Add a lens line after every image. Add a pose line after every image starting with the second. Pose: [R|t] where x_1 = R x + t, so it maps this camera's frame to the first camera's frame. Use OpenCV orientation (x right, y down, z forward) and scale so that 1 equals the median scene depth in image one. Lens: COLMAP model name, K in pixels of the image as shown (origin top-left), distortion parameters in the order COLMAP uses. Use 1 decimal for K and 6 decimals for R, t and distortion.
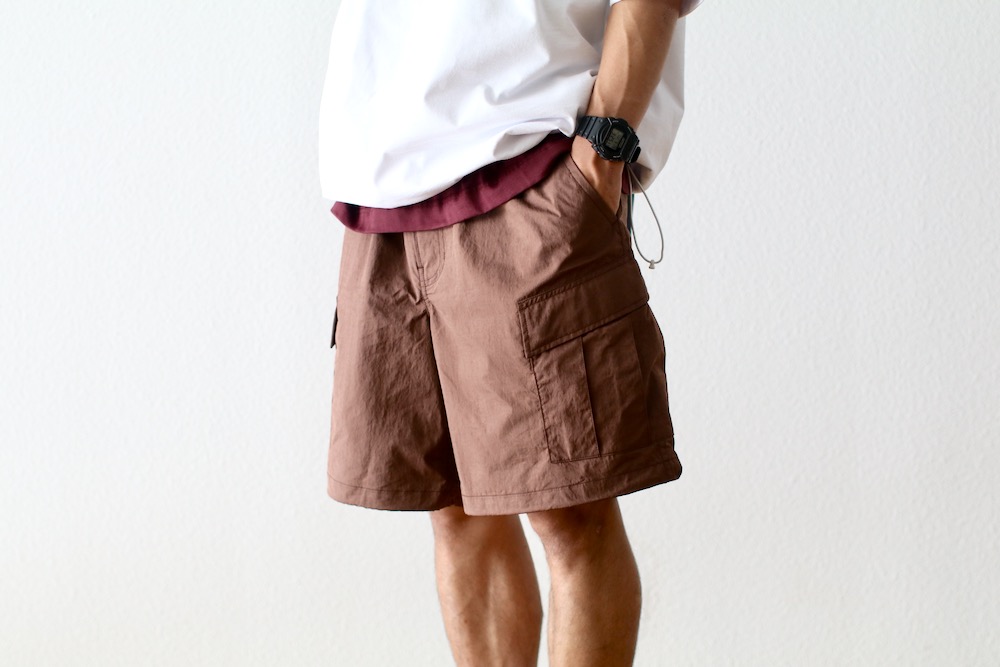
lens RADIAL K [[2166.1, 0, 500.2], [0, 2166.1, 351.2], [0, 0, 1]] dist [-0.117436, -0.125918]
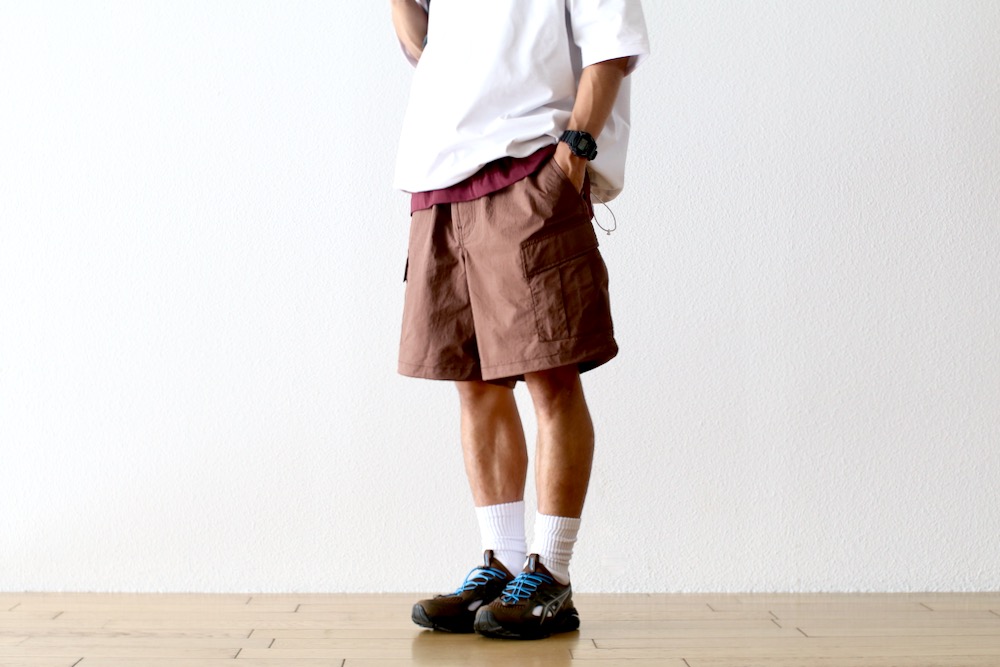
lens RADIAL K [[2355.6, 0, 437.9], [0, 2355.6, 333.0], [0, 0, 1]] dist [-0.121397, -0.097079]
pose [[0.999933, 0.011093, -0.003443, -0.047200], [-0.011363, 0.995687, -0.092073, 0.206690], [0.002407, 0.092106, 0.995746, -0.780165]]
